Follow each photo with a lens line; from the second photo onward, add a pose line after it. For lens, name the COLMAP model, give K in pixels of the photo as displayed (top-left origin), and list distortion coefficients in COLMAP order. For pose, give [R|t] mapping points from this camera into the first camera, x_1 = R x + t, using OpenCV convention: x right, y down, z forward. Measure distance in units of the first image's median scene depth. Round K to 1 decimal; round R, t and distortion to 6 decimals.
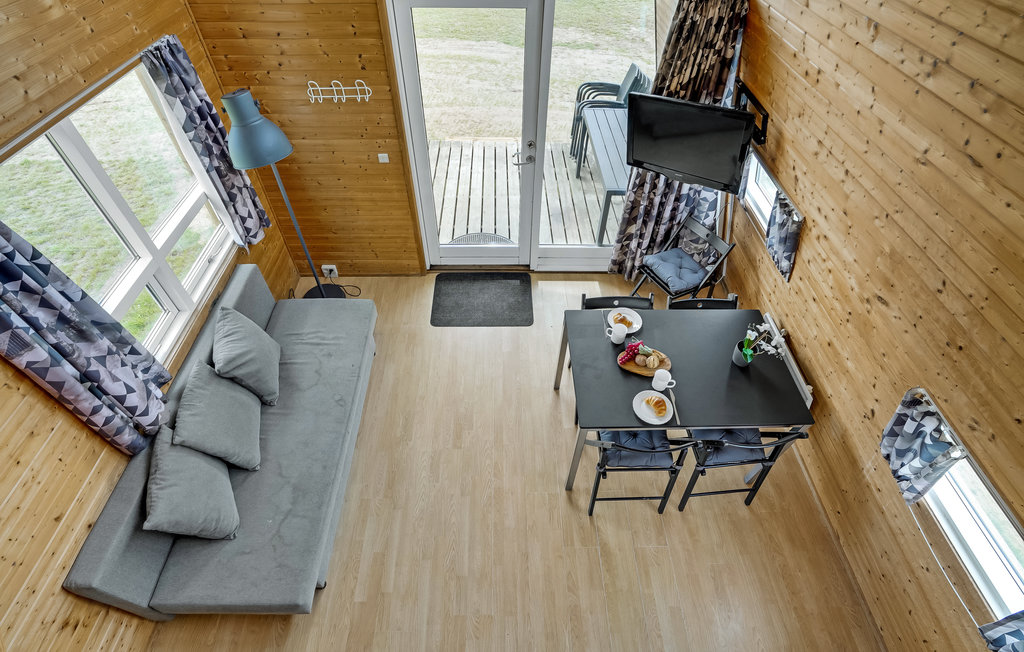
lens RADIAL K [[476.2, 0, 509.0], [0, 476.2, 323.3], [0, 0, 1]] dist [0.019091, 0.000196]
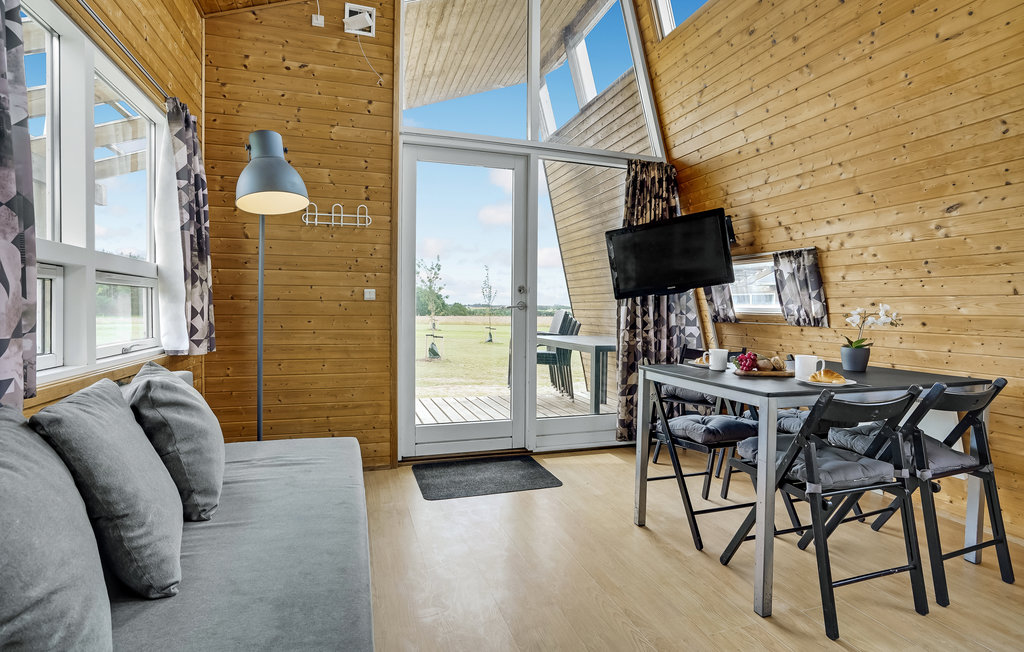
lens RADIAL K [[498.5, 0, 513.3], [0, 498.5, 322.9], [0, 0, 1]] dist [0.002793, 0.003923]
pose [[0.955048, -0.017586, 0.295929, -0.300671], [0.225723, 0.690259, -0.687453, 0.414249], [-0.192178, 0.723349, 0.663200, 0.394386]]
